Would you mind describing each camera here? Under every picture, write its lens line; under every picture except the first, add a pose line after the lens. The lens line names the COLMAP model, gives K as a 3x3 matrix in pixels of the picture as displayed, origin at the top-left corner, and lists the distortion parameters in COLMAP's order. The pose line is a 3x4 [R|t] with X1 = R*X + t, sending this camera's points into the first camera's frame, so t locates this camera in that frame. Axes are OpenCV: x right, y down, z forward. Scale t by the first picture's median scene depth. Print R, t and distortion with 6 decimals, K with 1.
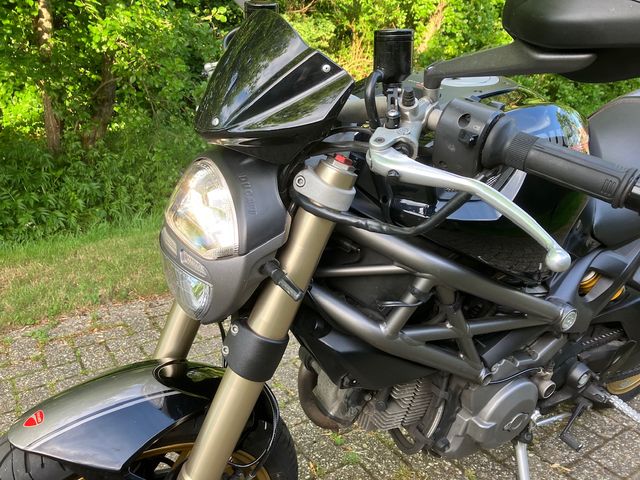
lens RADIAL K [[537.9, 0, 313.2], [0, 537.9, 237.5], [0, 0, 1]] dist [0.033866, -0.041403]
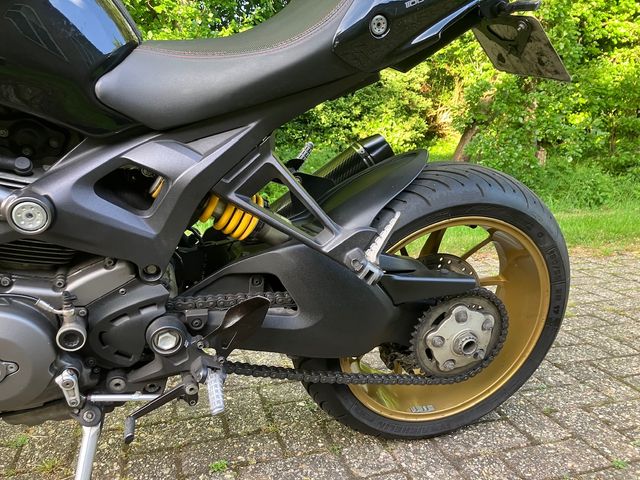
lens RADIAL K [[537.9, 0, 319.0], [0, 537.9, 243.0], [0, 0, 1]] dist [0.033866, -0.041403]
pose [[0.967709, 0.065000, -0.243544, 0.690329], [-0.088573, 0.992253, -0.087114, 0.150754], [0.235995, 0.105872, 0.965970, 0.310452]]
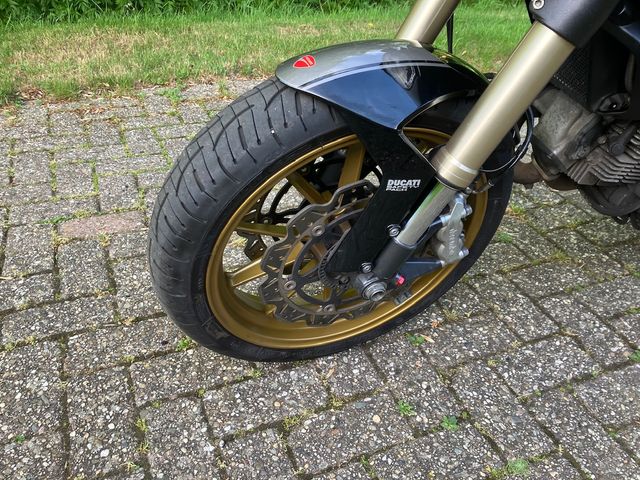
lens RADIAL K [[537.9, 0, 318.9], [0, 537.9, 242.0], [0, 0, 1]] dist [0.033866, -0.041403]
pose [[0.985796, 0.146814, -0.081564, -0.182931], [-0.116849, 0.948383, 0.294815, 0.172551], [0.120636, -0.281097, 0.952067, 0.029473]]
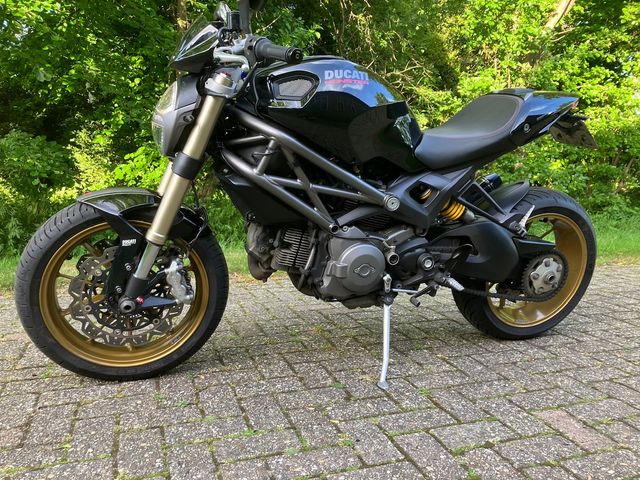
lens RADIAL K [[537.9, 0, 314.3], [0, 537.9, 234.7], [0, 0, 1]] dist [0.033866, -0.041403]
pose [[0.975177, 0.049824, -0.215747, 0.418656], [-0.090034, 0.979395, -0.180776, 0.398187], [0.202294, 0.195713, 0.959569, -0.424864]]
